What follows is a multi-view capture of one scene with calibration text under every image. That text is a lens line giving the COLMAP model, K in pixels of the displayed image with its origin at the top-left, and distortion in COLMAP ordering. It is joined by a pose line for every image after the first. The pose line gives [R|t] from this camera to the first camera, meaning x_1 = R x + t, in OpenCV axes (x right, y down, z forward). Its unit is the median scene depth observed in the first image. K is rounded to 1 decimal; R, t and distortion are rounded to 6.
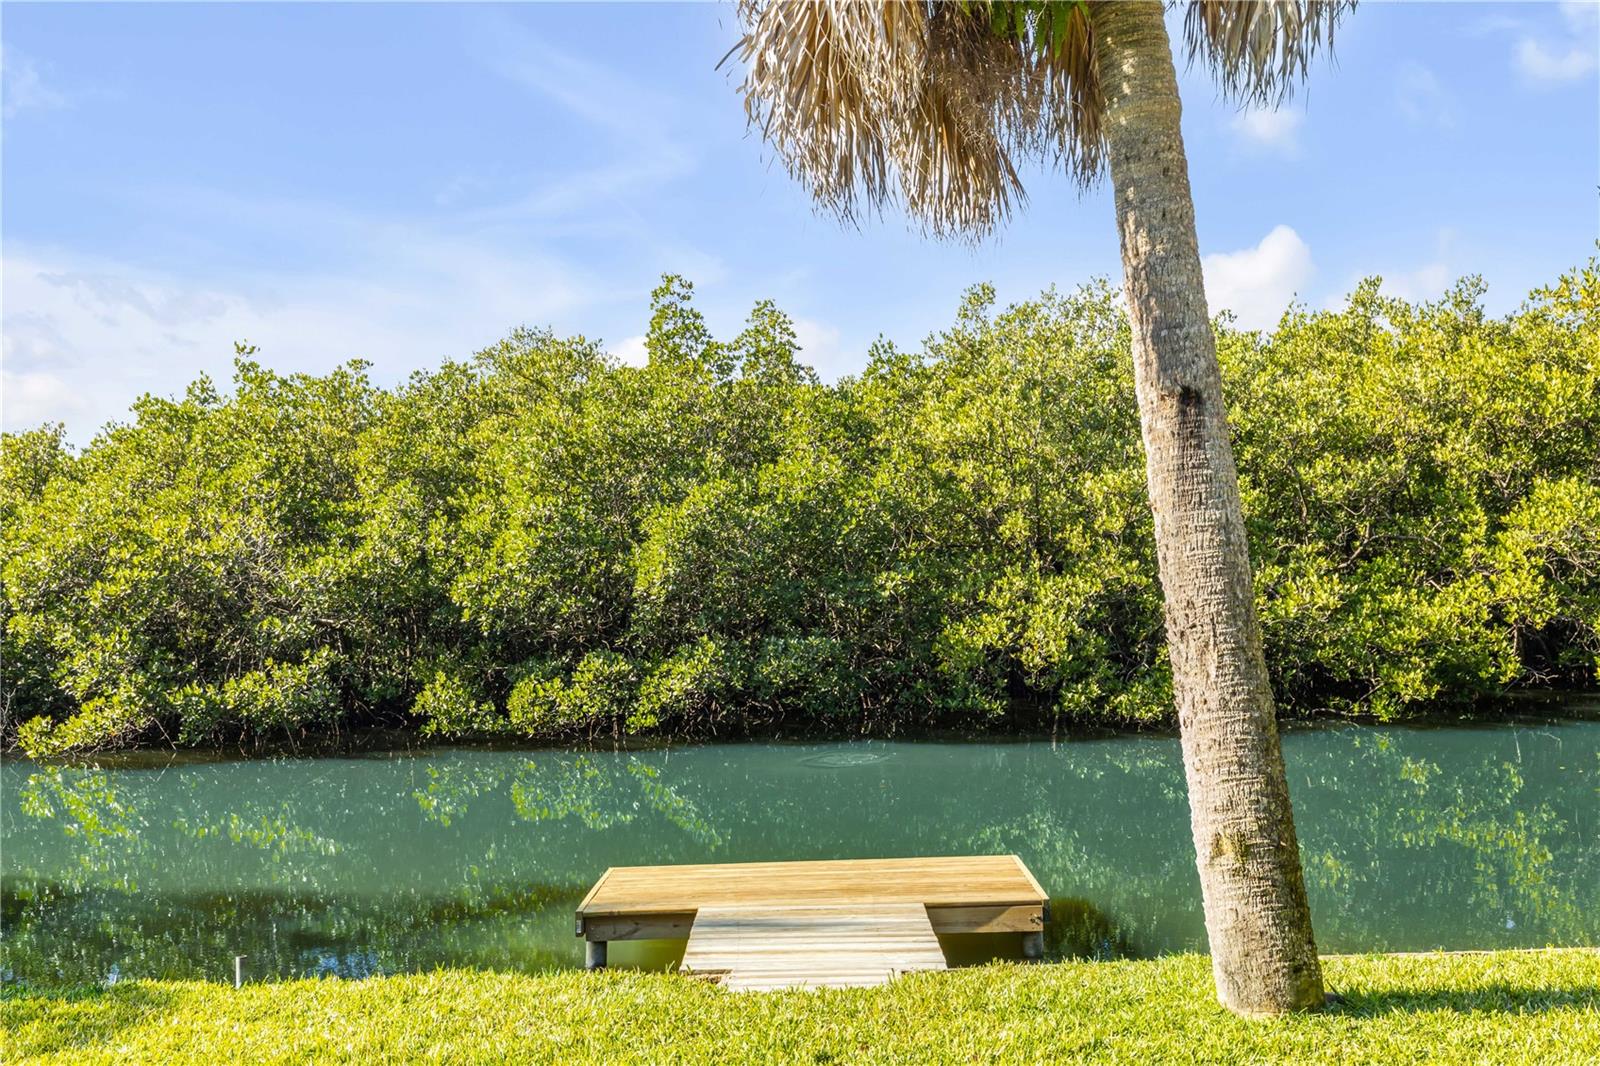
lens RADIAL K [[1613.6, 0, 800.0], [0, 1613.6, 533.0], [0, 0, 1]] dist [-0.004595, 0.004882]
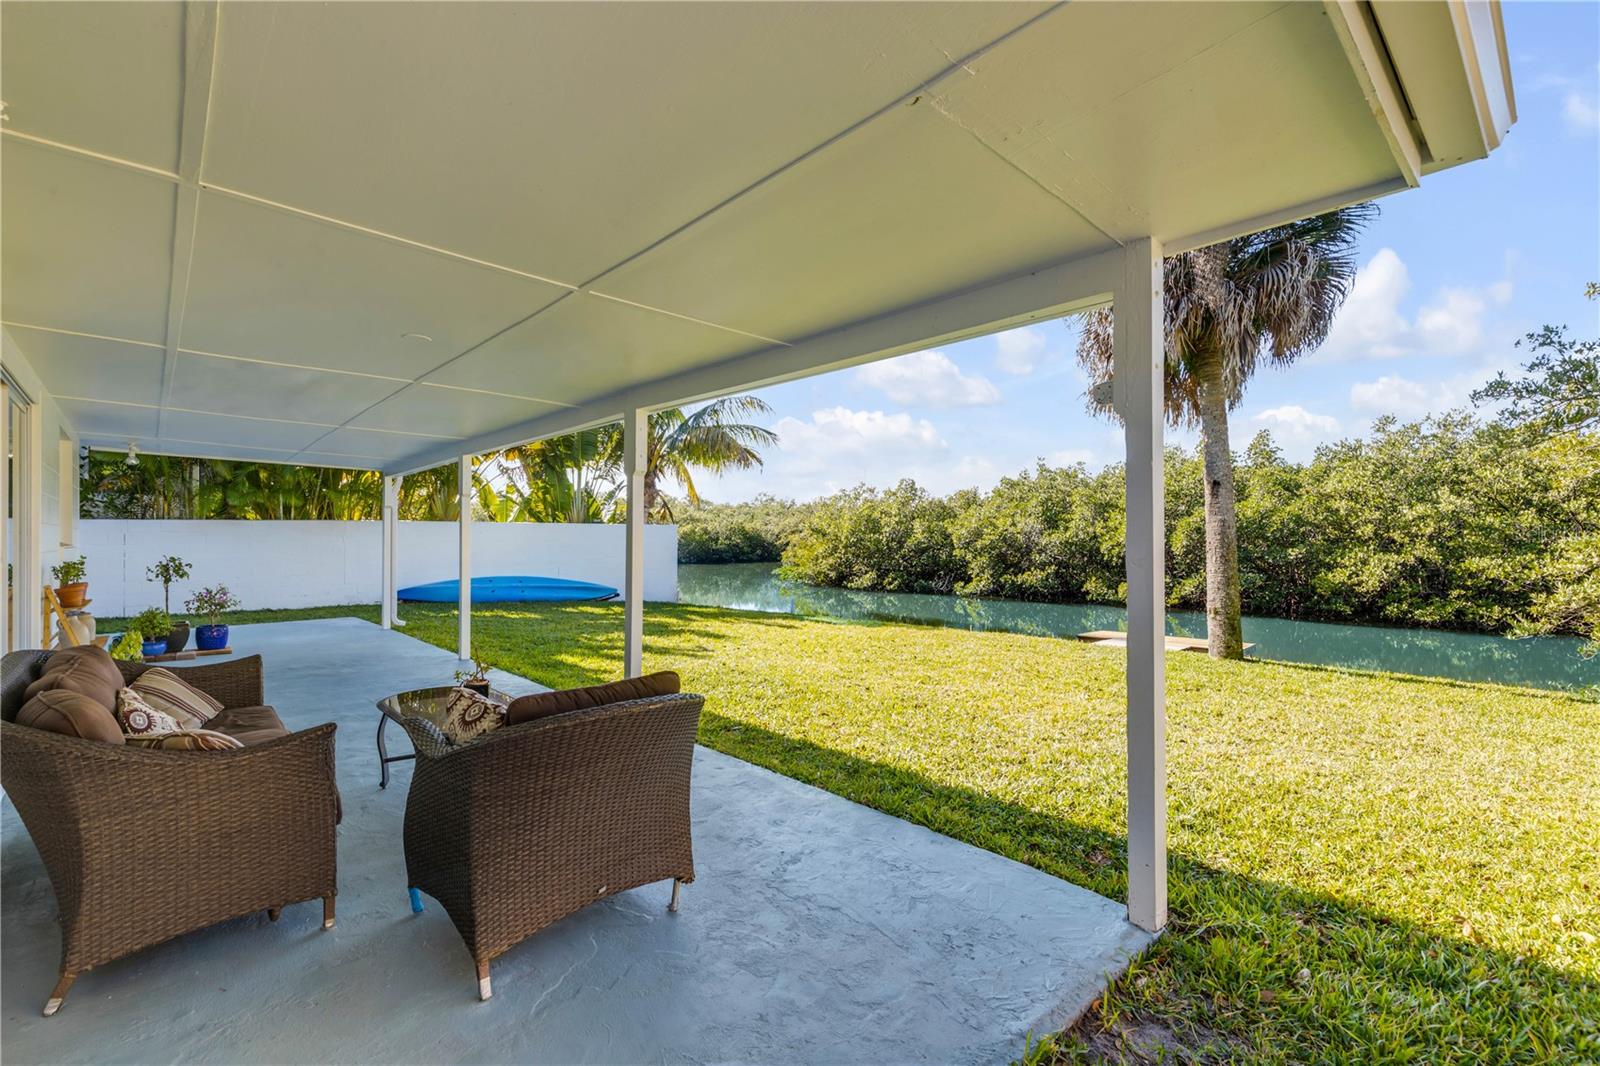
lens RADIAL K [[734.6, 0, 796.5], [0, 734.6, 535.7], [0, 0, 1]] dist [0.000941, -0.000051]
pose [[0.753810, 0.033710, -0.656228, 0.210972], [-0.029571, 0.999412, 0.017371, 0.009118], [0.656427, 0.006310, 0.754363, -0.272788]]
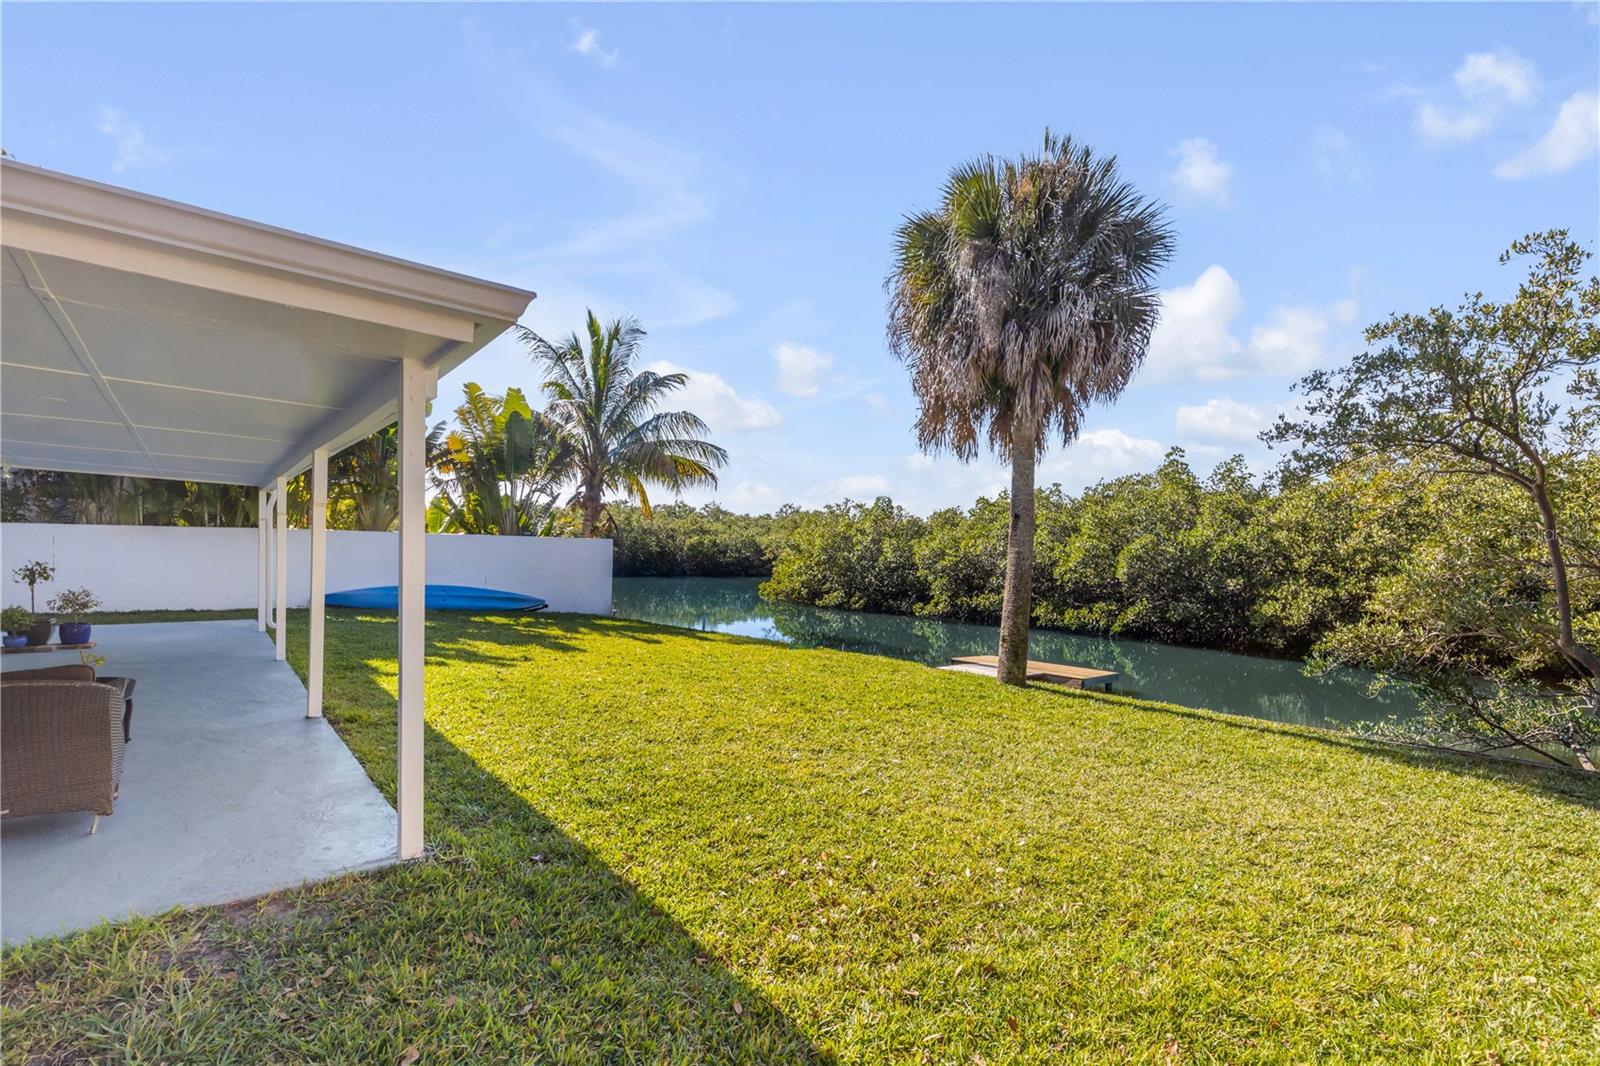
lens RADIAL K [[744.5, 0, 809.2], [0, 744.5, 523.6], [0, 0, 1]] dist [0.018633, -0.000039]
pose [[0.691927, 0.024410, -0.721555, 0.378975], [-0.050701, 0.998604, -0.014837, -0.003948], [0.720185, 0.046849, 0.692198, -0.127797]]
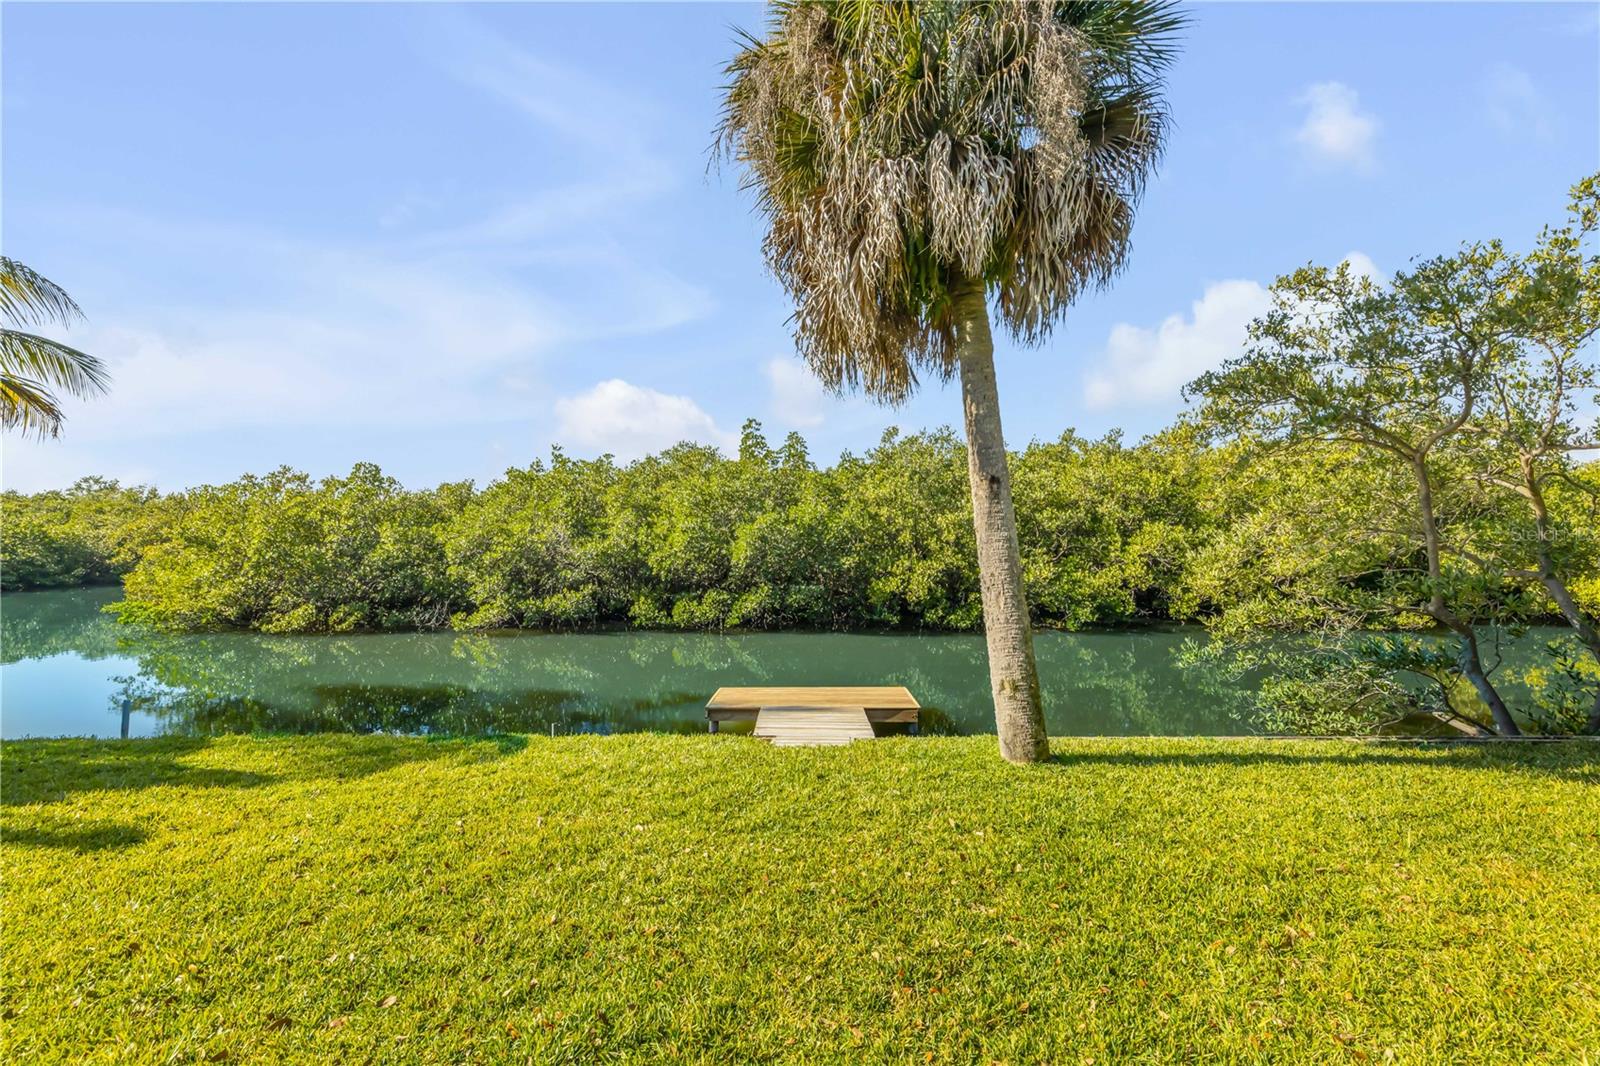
lens RADIAL K [[734.6, 0, 796.5], [0, 734.6, 535.7], [0, 0, 1]] dist [0.000941, -0.000051]
pose [[0.999623, 0.025989, -0.008882, -0.005853], [-0.026015, 0.999657, -0.002852, 0.000262], [0.008805, 0.003082, 0.999956, -0.000470]]
